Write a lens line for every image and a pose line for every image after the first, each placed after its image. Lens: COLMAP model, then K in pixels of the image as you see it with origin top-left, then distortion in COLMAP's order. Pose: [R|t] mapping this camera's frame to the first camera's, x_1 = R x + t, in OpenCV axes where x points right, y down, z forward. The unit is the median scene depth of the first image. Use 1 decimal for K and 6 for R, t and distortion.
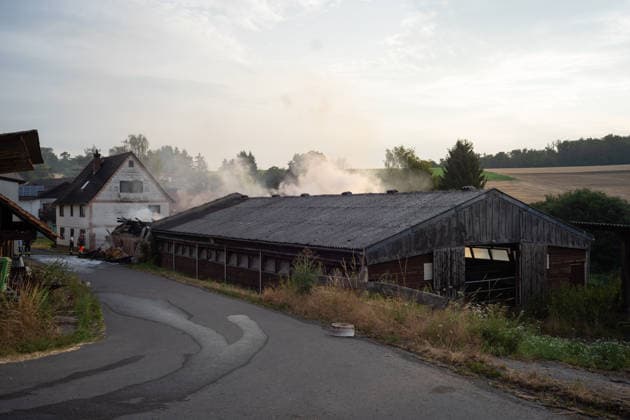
lens RADIAL K [[620.1, 0, 315.0], [0, 620.1, 210.0], [0, 0, 1]] dist [0.003309, 0.017414]
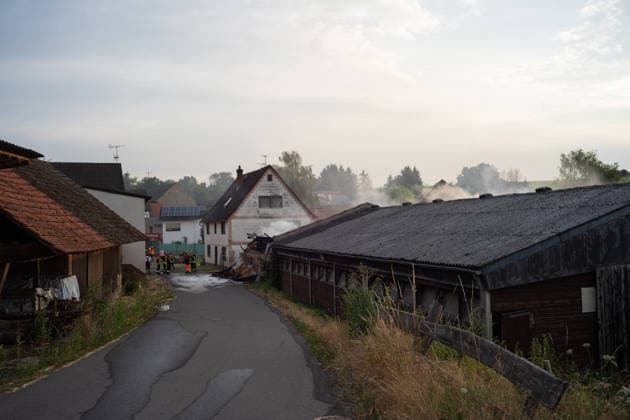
lens RADIAL K [[620.1, 0, 315.0], [0, 620.1, 210.0], [0, 0, 1]] dist [0.003309, 0.017414]
pose [[0.961261, -0.023963, -0.274597, 0.036711], [0.015686, 0.999355, -0.032301, 0.008086], [0.275194, 0.026742, 0.961017, 0.116404]]
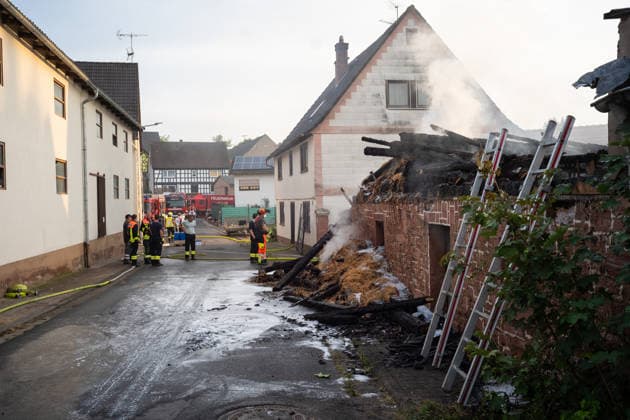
lens RADIAL K [[600.4, 0, 315.0], [0, 600.4, 210.0], [0, 0, 1]] dist [0.000389, 0.002837]
pose [[0.900644, -0.010205, -0.434438, -0.213528], [0.014699, 0.999868, 0.006985, 0.039340], [0.434309, -0.012677, 0.900675, 0.715547]]
